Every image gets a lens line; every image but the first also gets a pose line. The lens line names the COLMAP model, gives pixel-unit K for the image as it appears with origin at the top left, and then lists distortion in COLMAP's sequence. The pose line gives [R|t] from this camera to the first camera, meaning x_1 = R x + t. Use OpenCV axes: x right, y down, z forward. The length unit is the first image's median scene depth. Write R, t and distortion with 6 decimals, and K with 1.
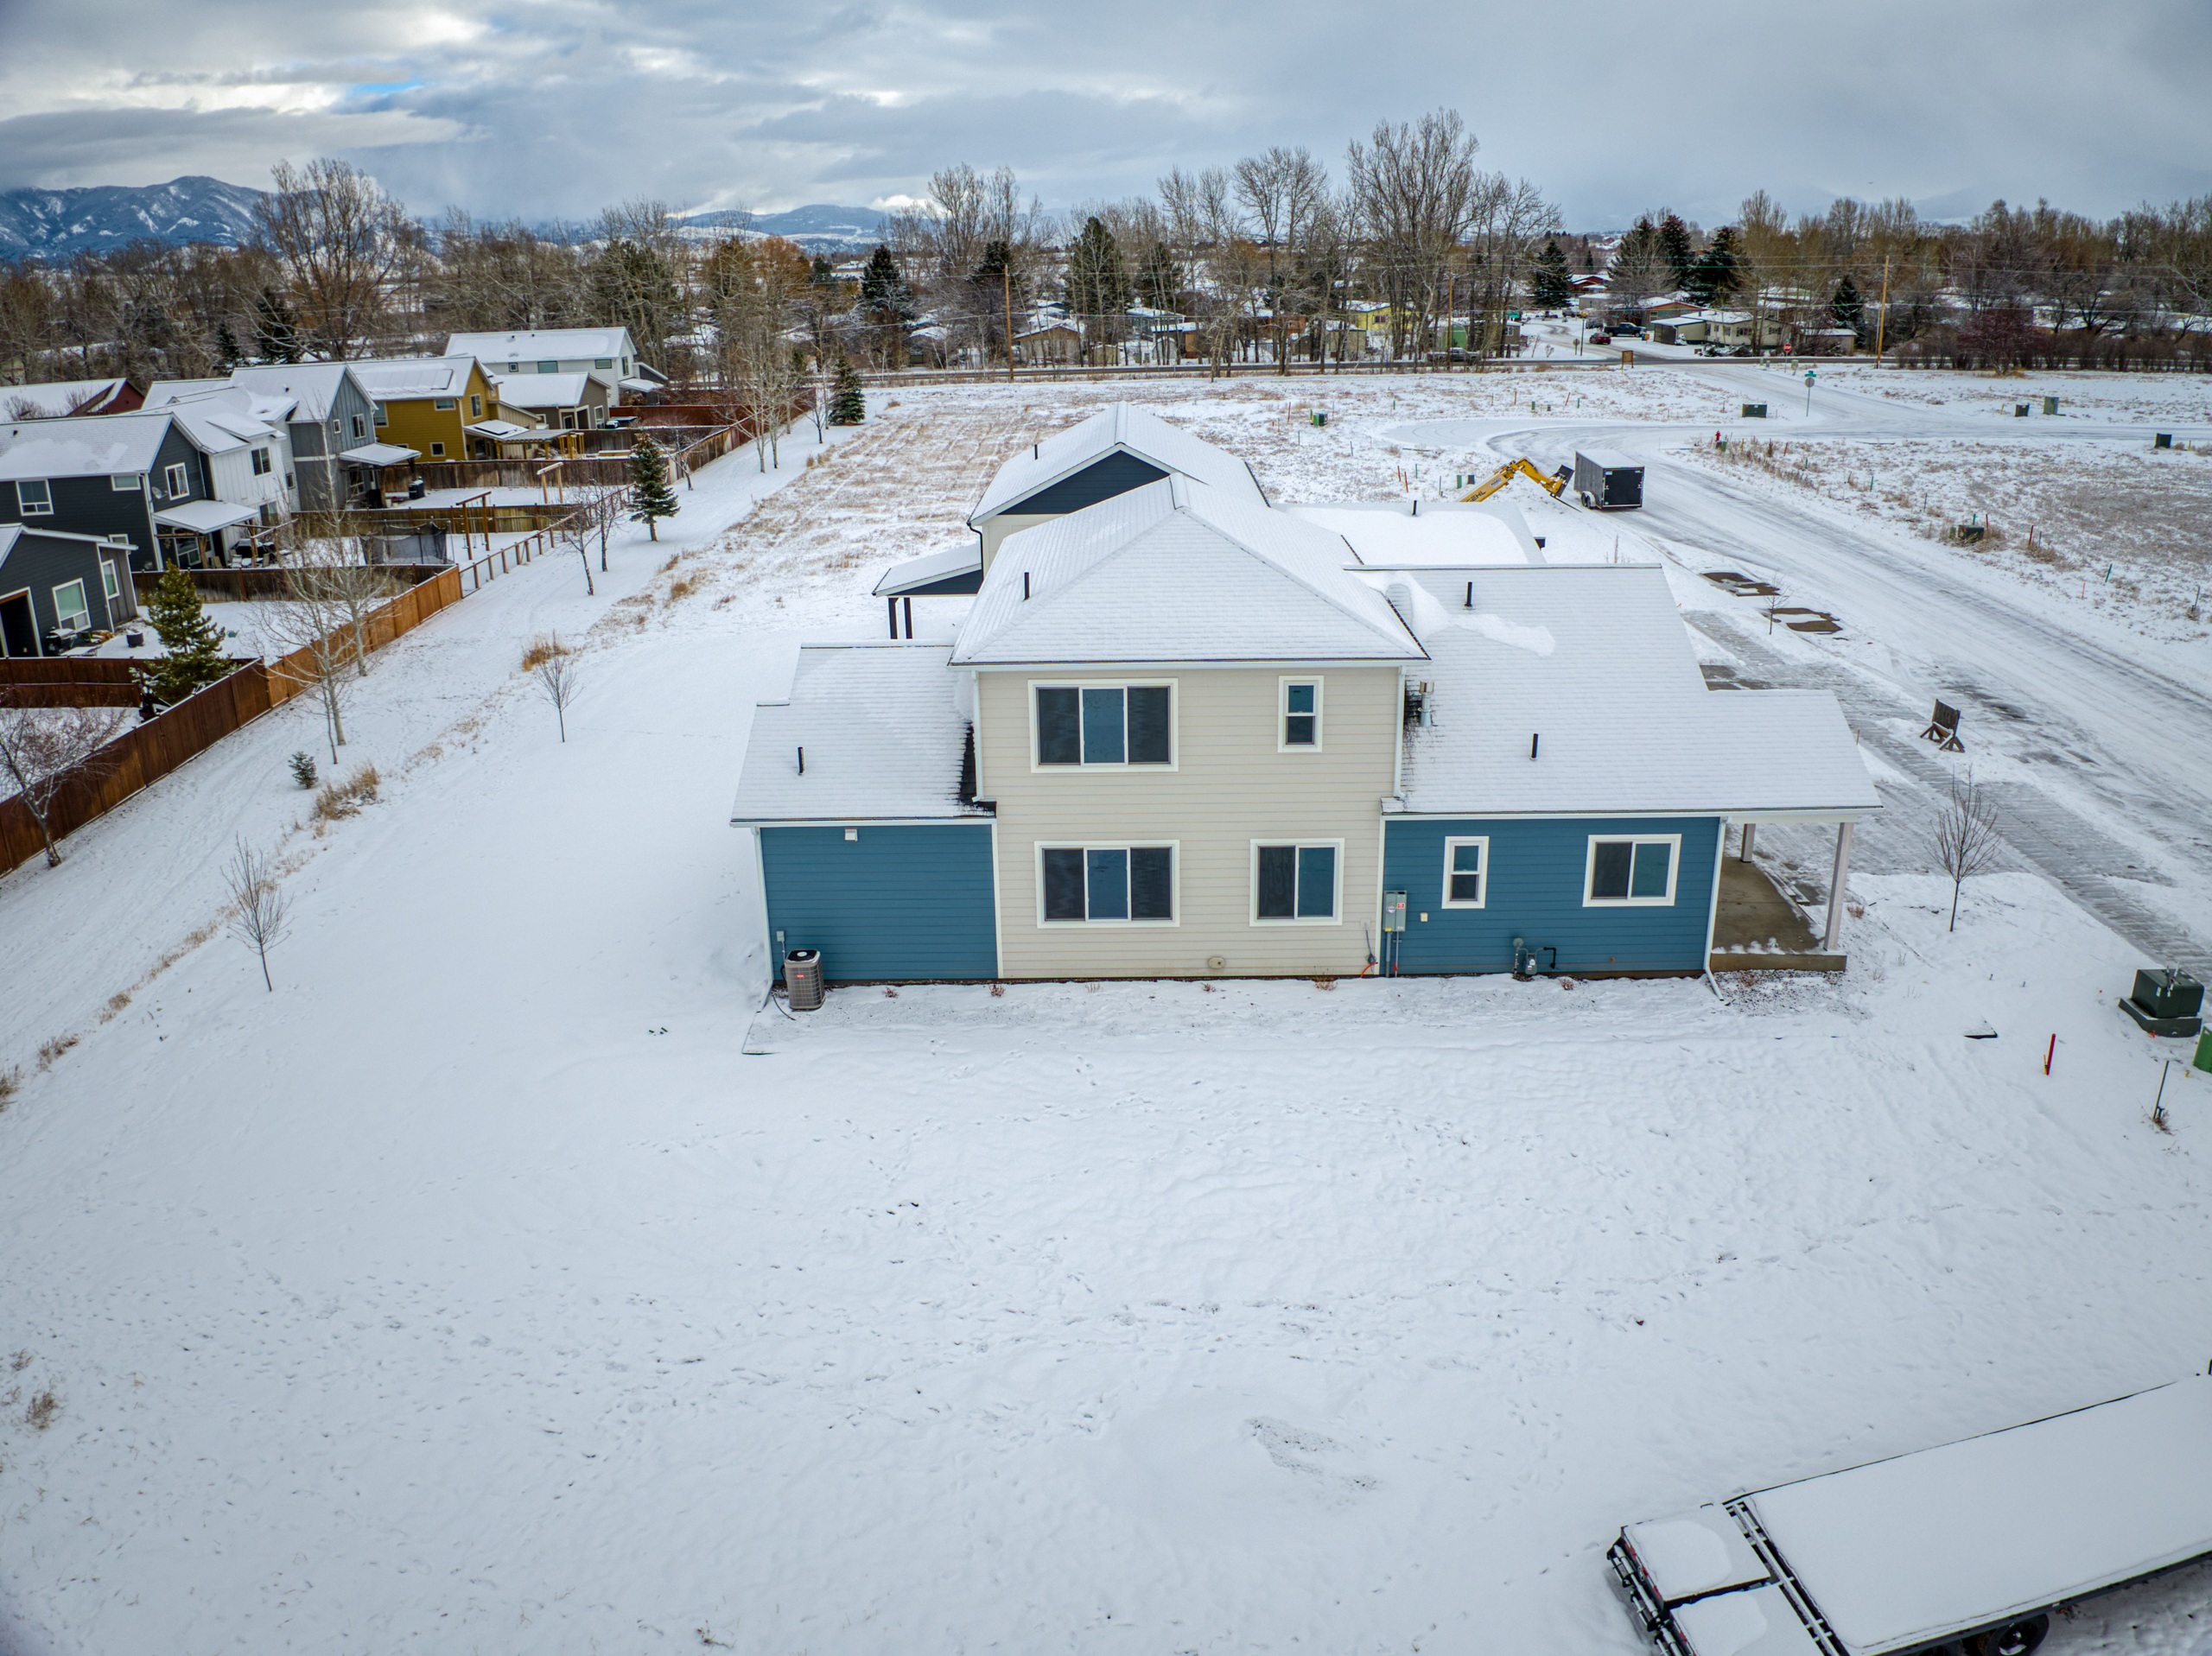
lens RADIAL K [[1653.8, 0, 1106.0], [0, 1653.8, 828.0], [0, 0, 1]] dist [-0.097481, -0.022397]
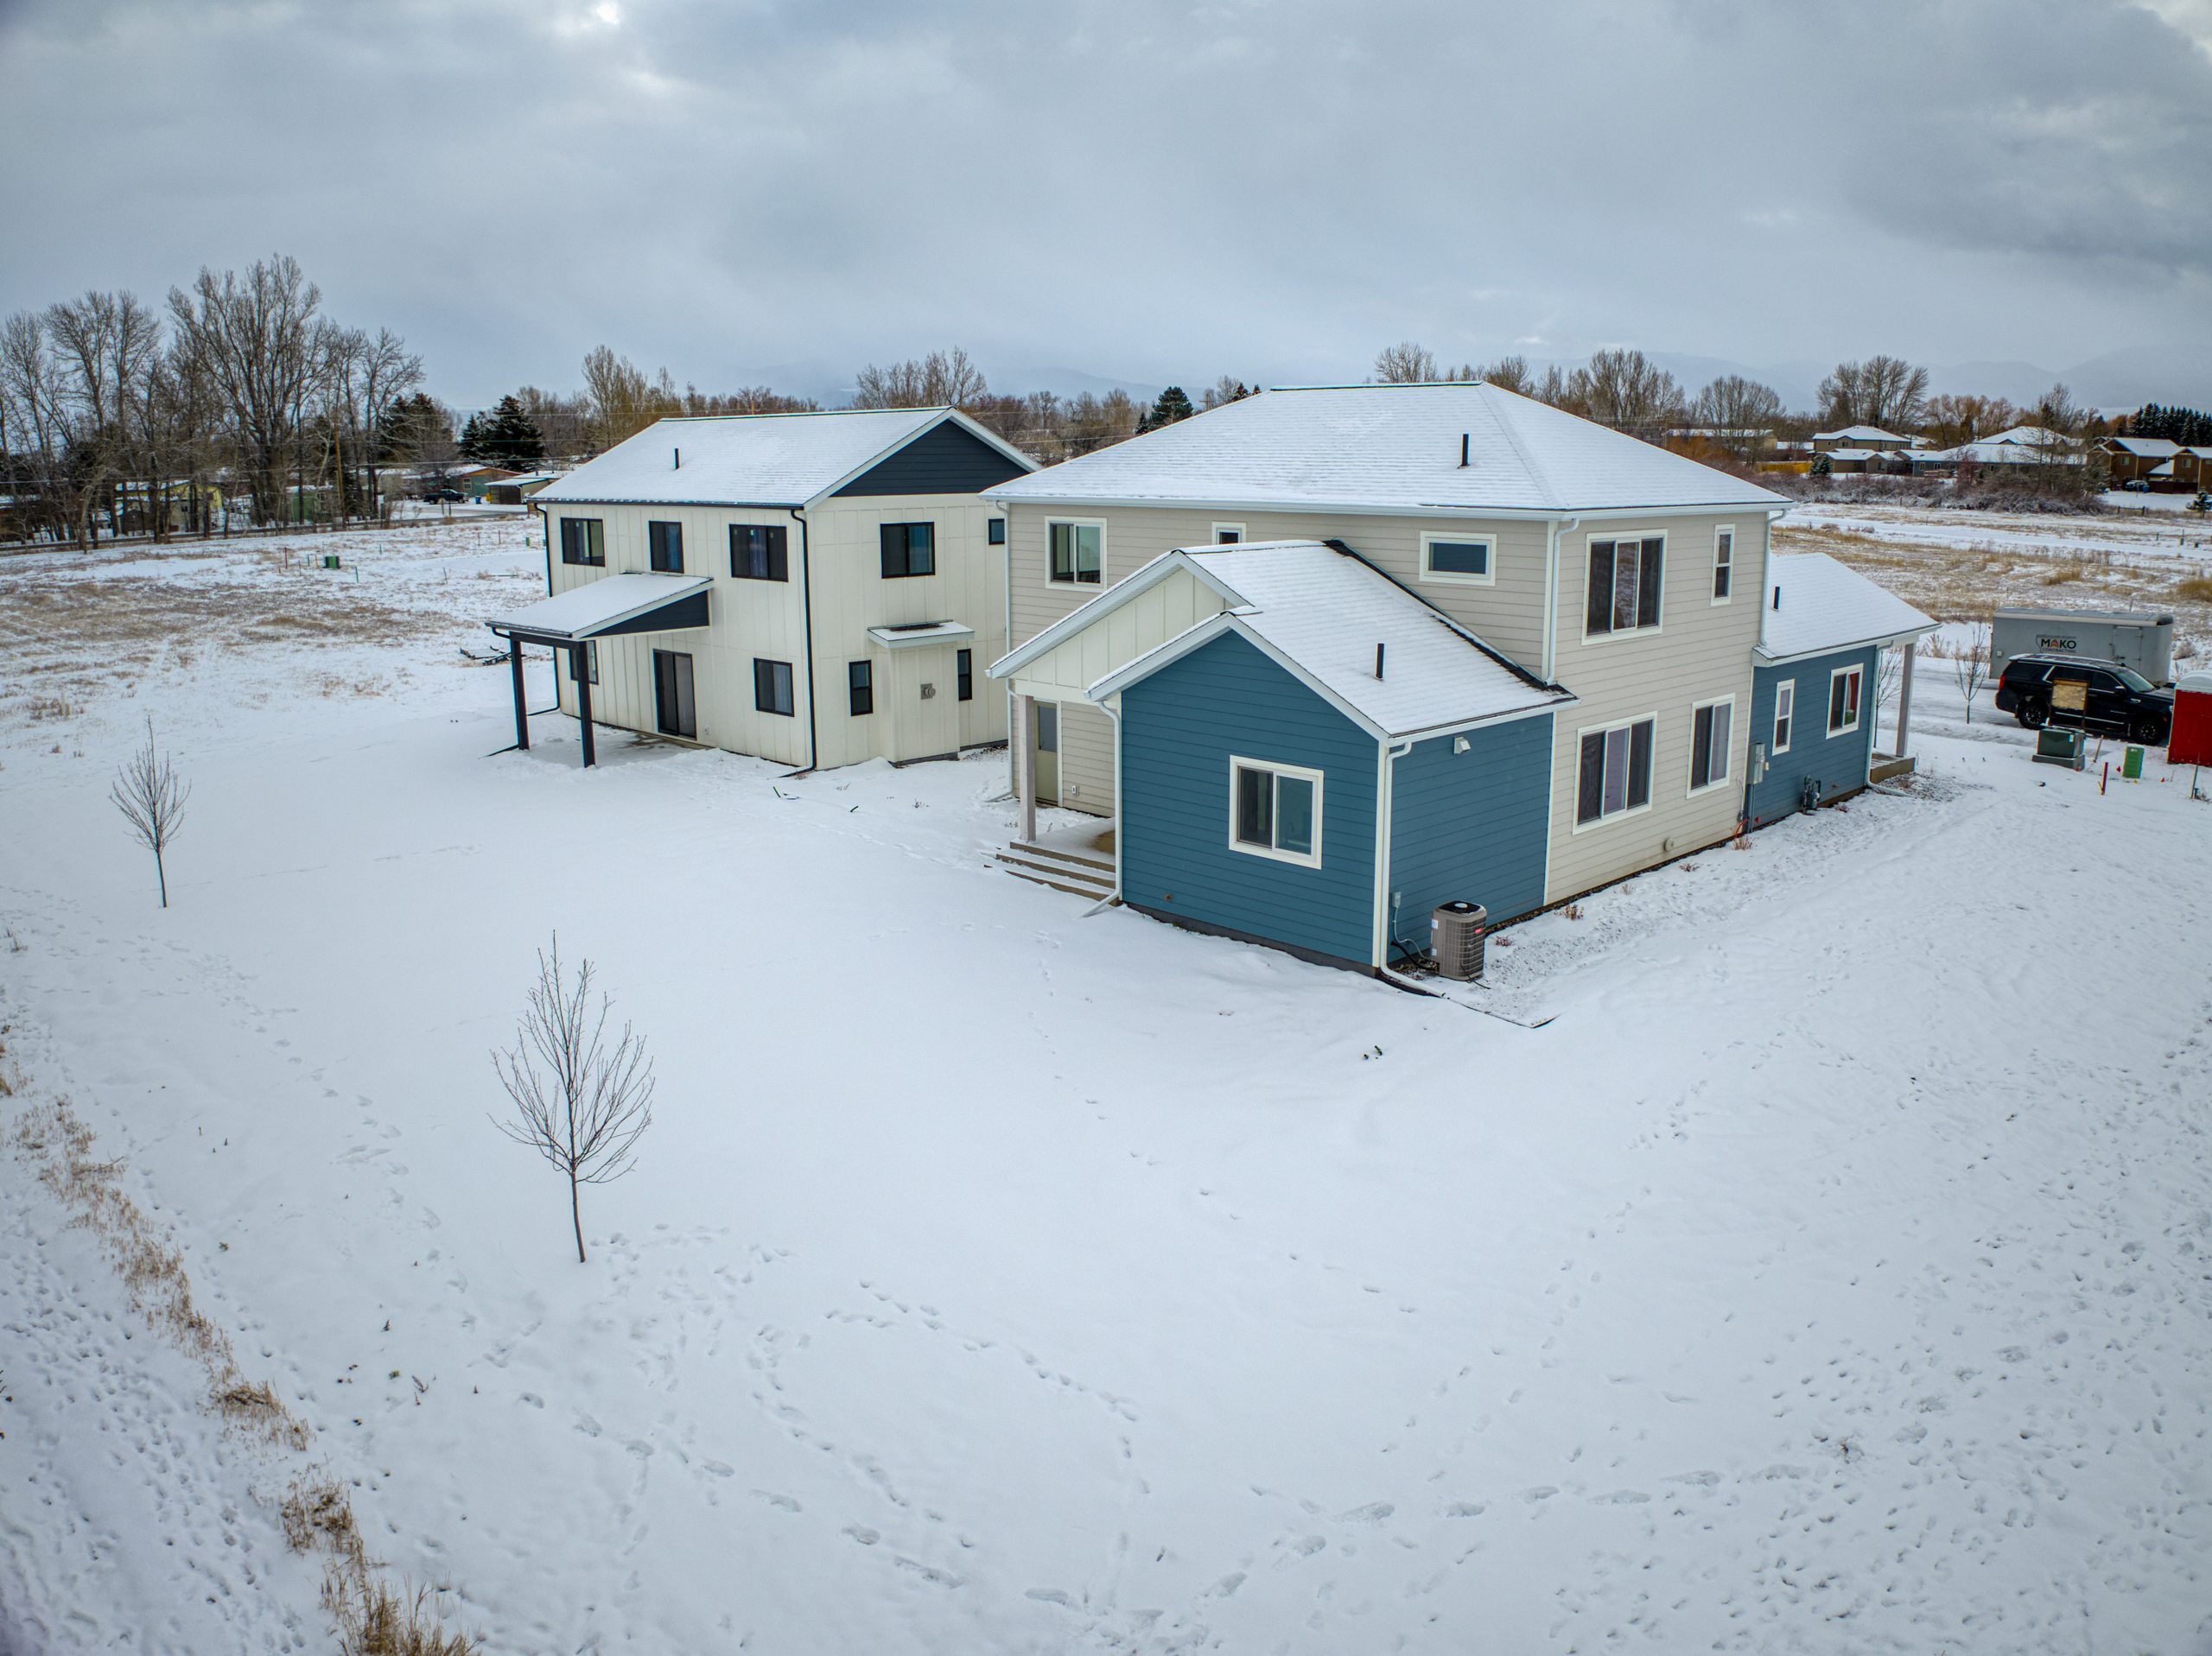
lens RADIAL K [[1653.8, 0, 1106.0], [0, 1653.8, 828.0], [0, 0, 1]] dist [-0.097481, -0.022397]
pose [[0.698802, -0.145193, 0.700424, -0.810260], [0.229993, 0.972795, -0.027806, 0.025293], [-0.677332, 0.180524, 0.713185, 0.561661]]
